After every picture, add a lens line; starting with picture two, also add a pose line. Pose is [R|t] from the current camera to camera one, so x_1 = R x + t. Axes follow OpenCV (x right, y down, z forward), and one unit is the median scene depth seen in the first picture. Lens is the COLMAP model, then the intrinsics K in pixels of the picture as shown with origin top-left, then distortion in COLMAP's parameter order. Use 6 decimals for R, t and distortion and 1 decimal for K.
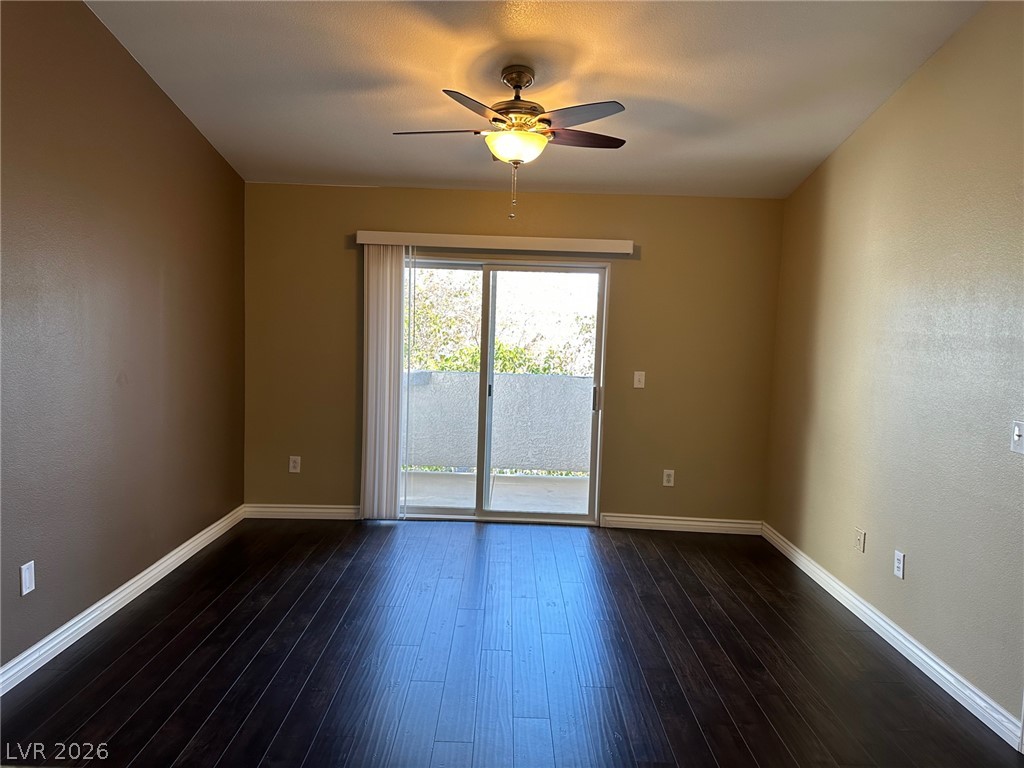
lens RADIAL K [[729.0, 0, 512.2], [0, 729.0, 384.1], [0, 0, 1]] dist [0.084784, -0.108280]
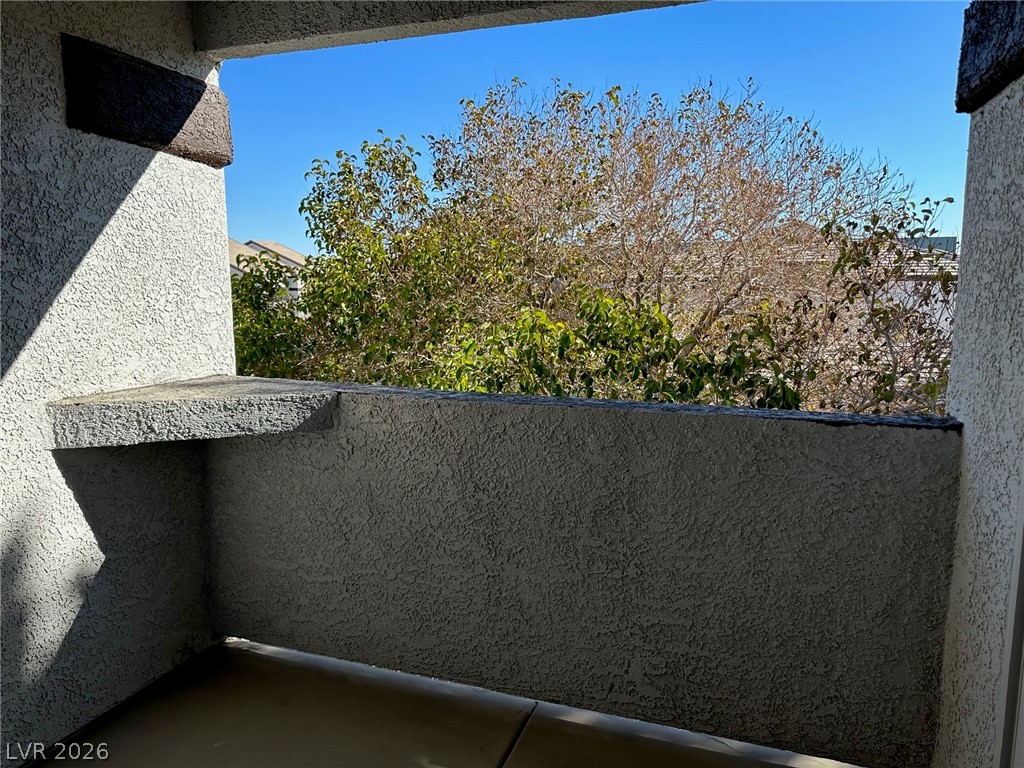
lens RADIAL K [[729.0, 0, 510.5], [0, 729.0, 385.3], [0, 0, 1]] dist [0.084784, -0.108280]
pose [[0.943847, 0.012516, -0.330147, 0.073760], [0.003644, 0.998827, 0.048283, -0.034937], [0.330364, -0.046775, 0.942694, 0.707562]]
